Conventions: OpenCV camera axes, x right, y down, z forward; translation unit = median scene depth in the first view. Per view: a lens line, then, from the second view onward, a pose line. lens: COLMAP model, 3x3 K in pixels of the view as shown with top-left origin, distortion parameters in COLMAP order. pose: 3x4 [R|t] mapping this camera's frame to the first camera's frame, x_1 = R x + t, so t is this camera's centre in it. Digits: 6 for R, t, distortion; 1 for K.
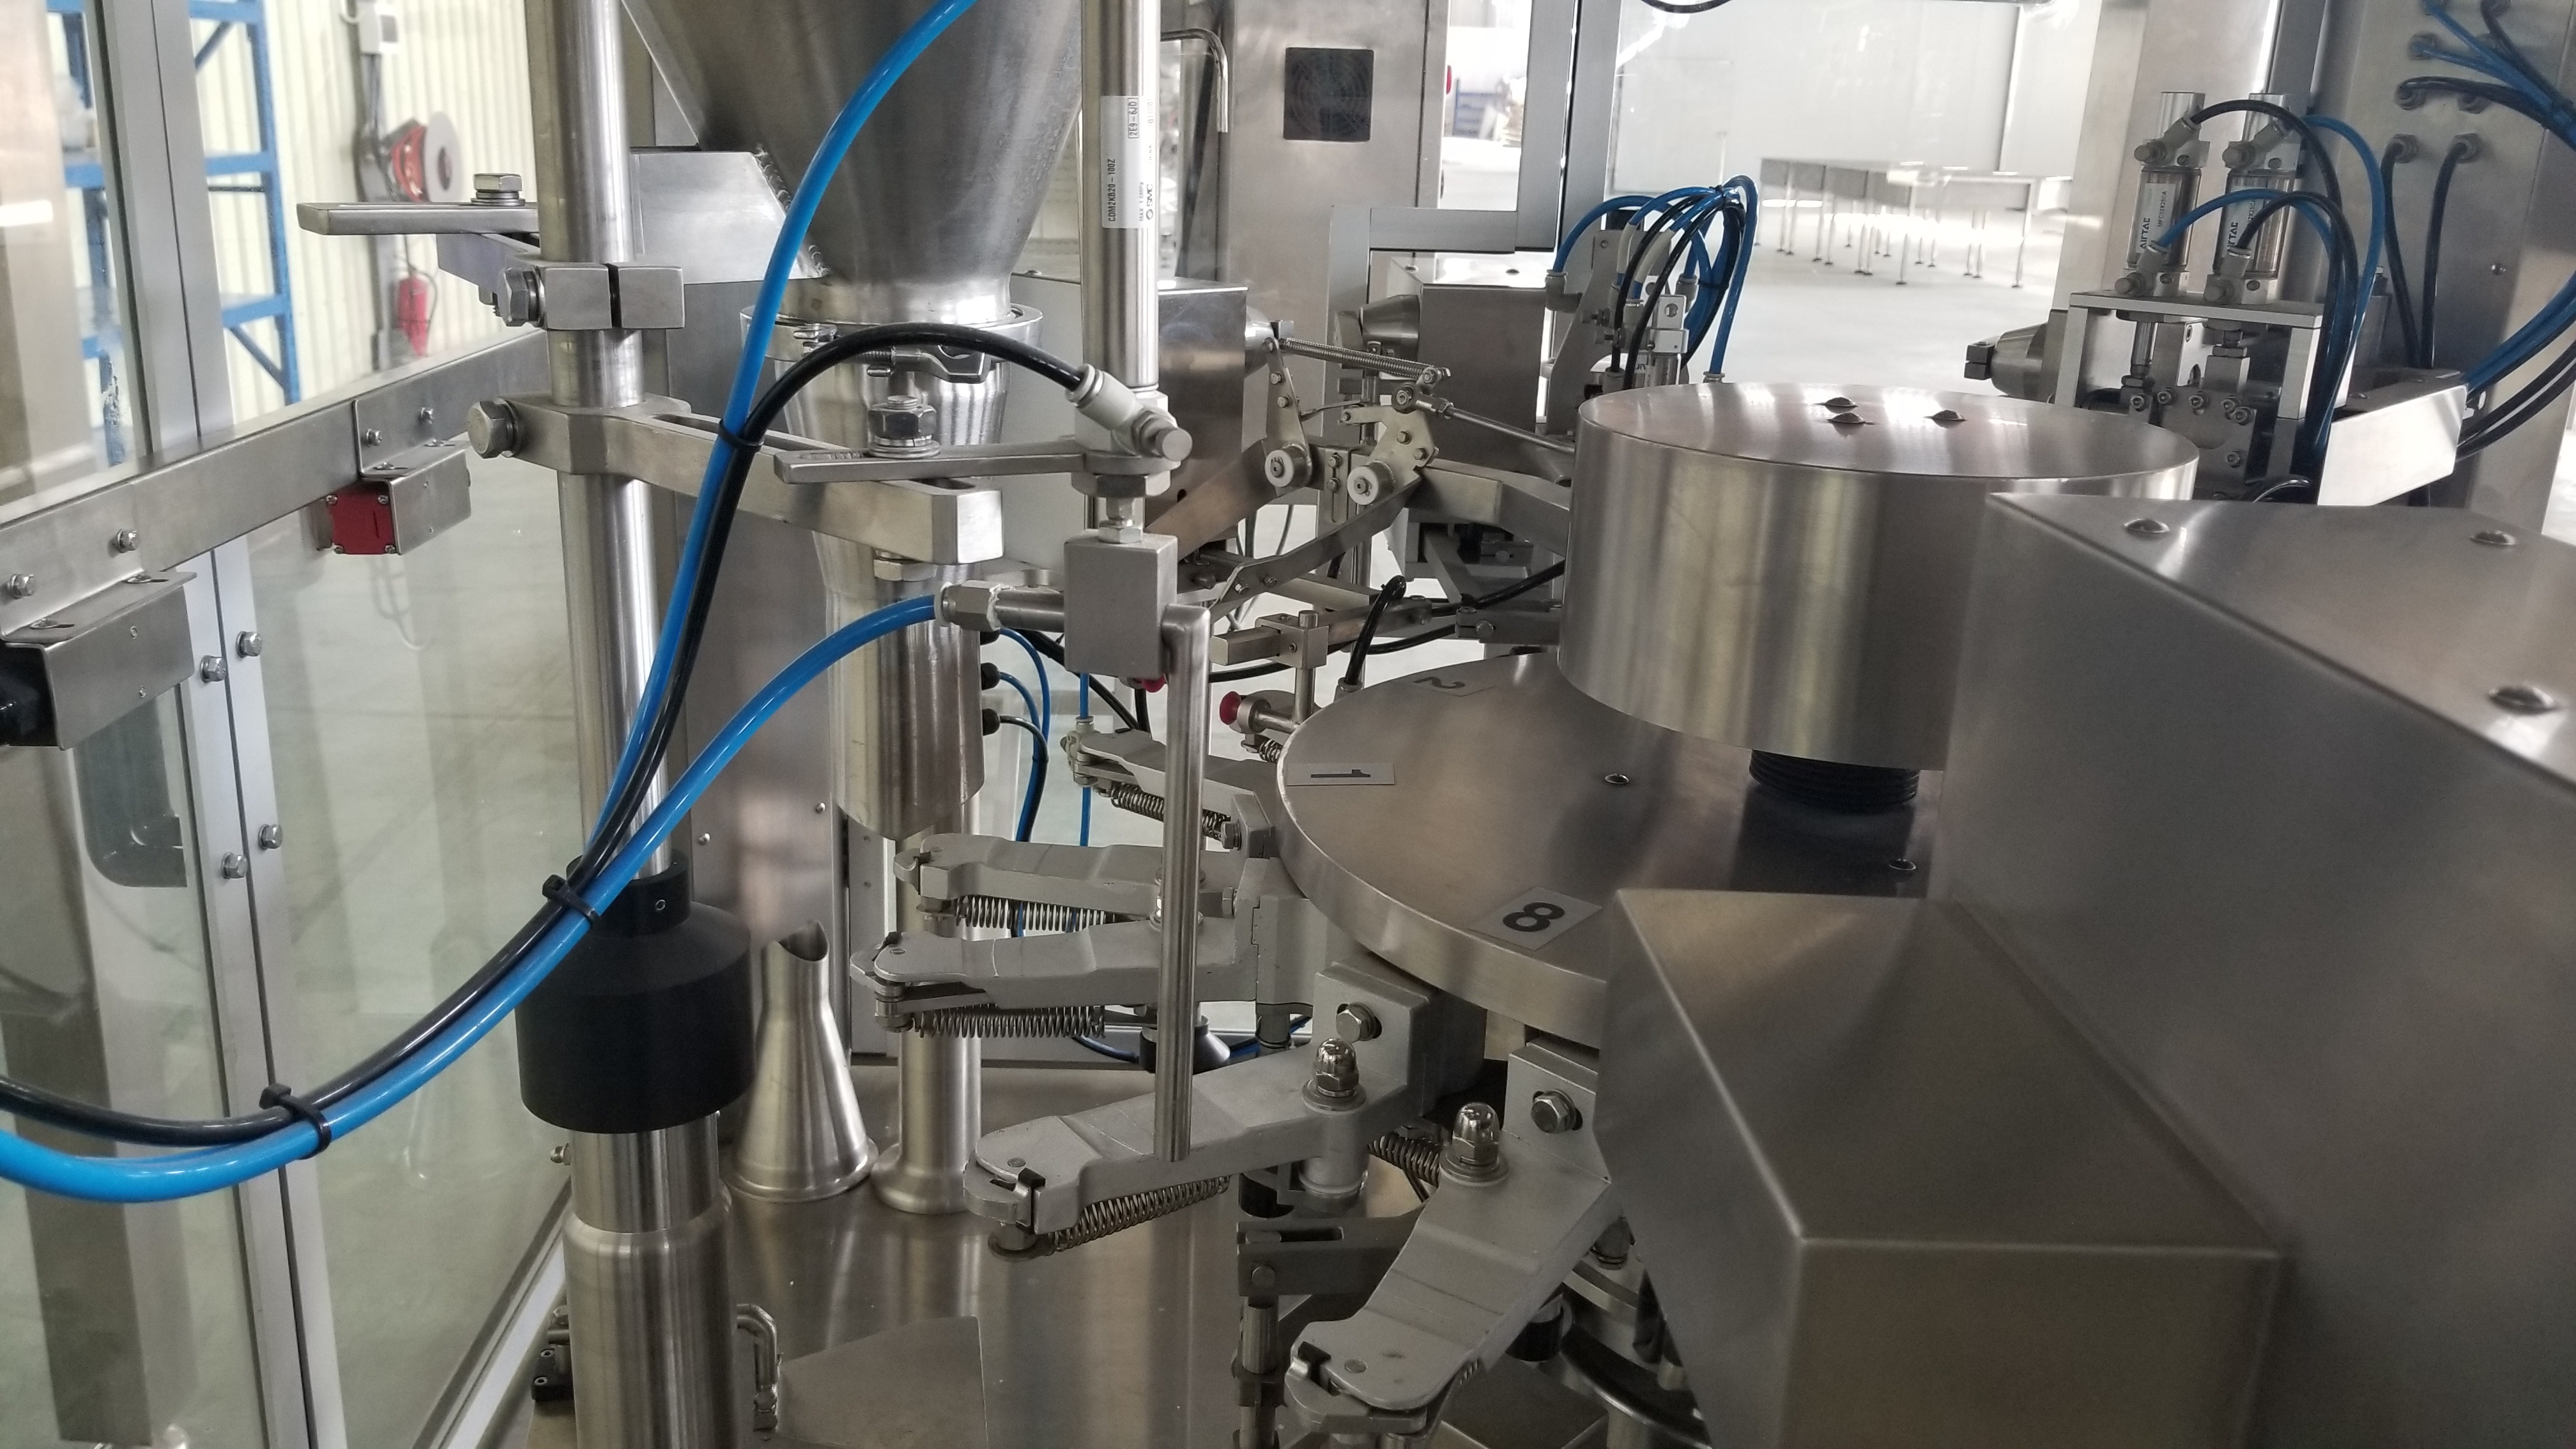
lens RADIAL K [[2046.9, 0, 1273.7], [0, 2046.9, 716.0], [0, 0, 1]] dist [0.041515, -0.054486]
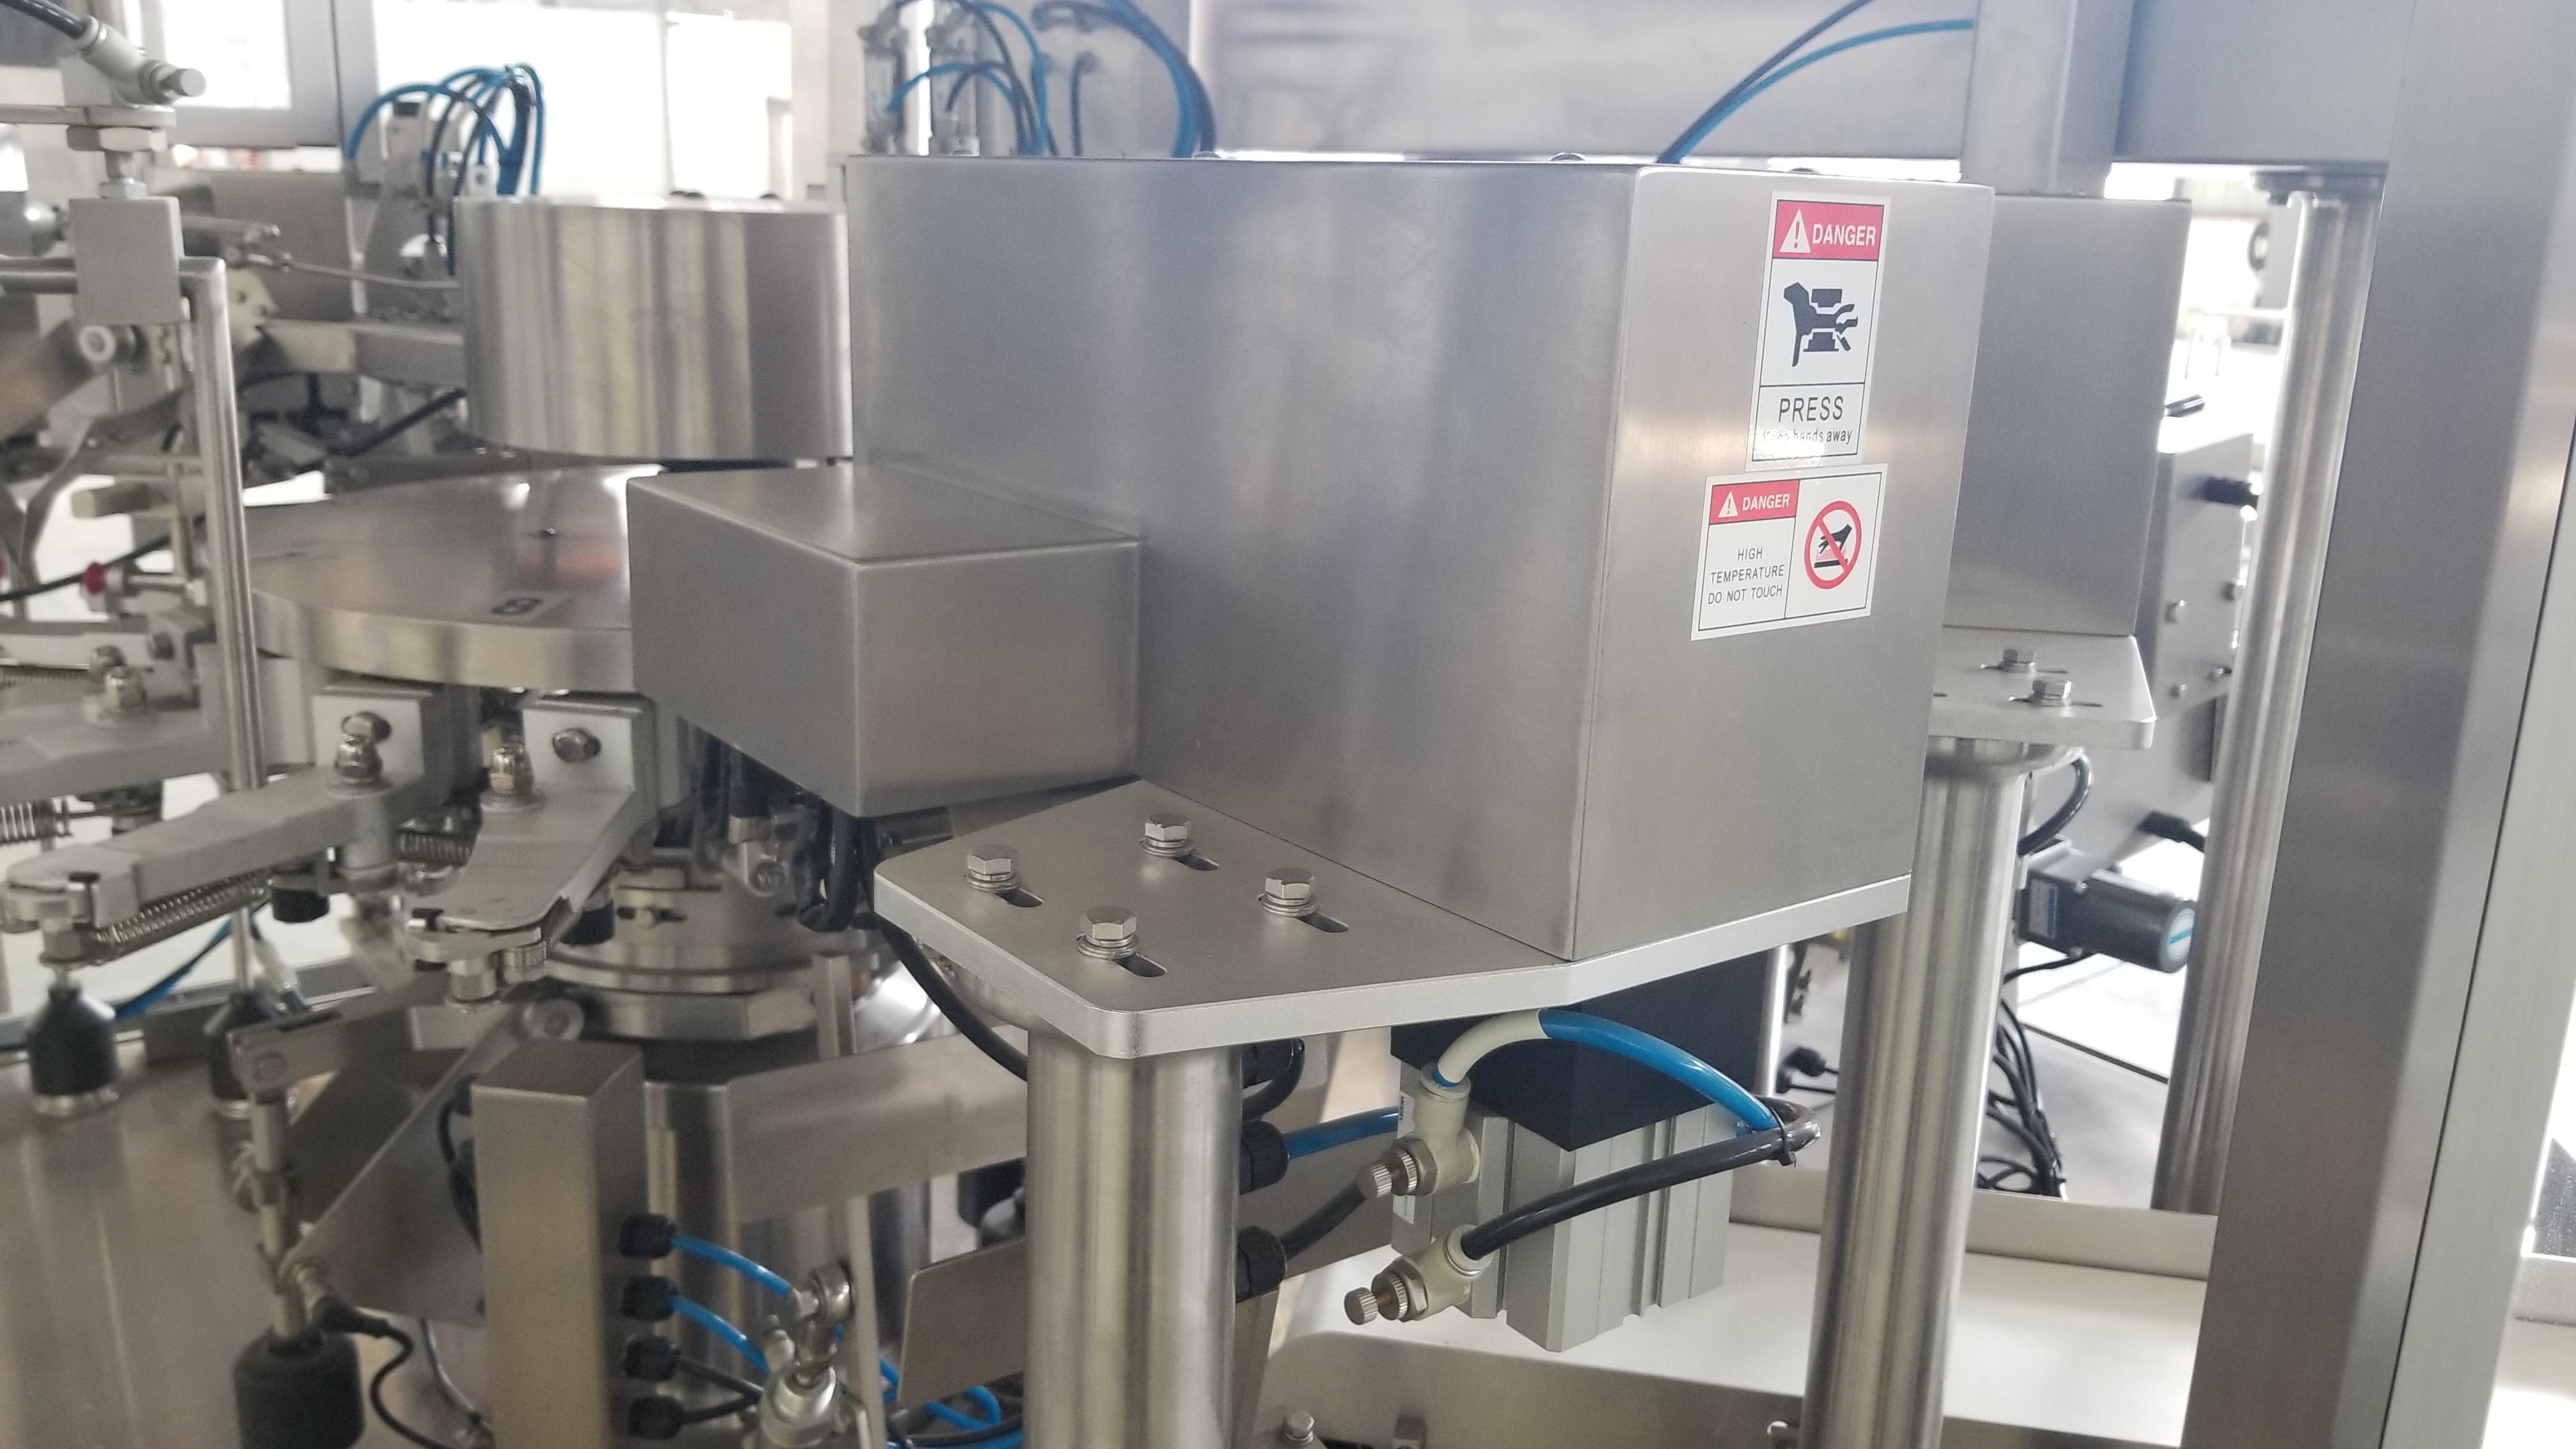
lens RADIAL K [[2046.9, 0, 1273.7], [0, 2046.9, 716.0], [0, 0, 1]] dist [0.041515, -0.054486]
pose [[0.821517, -0.157857, 0.547896, -0.114210], [0.172742, 0.984658, 0.024686, 0.140348], [-0.543387, 0.074365, 0.836182, -0.131703]]
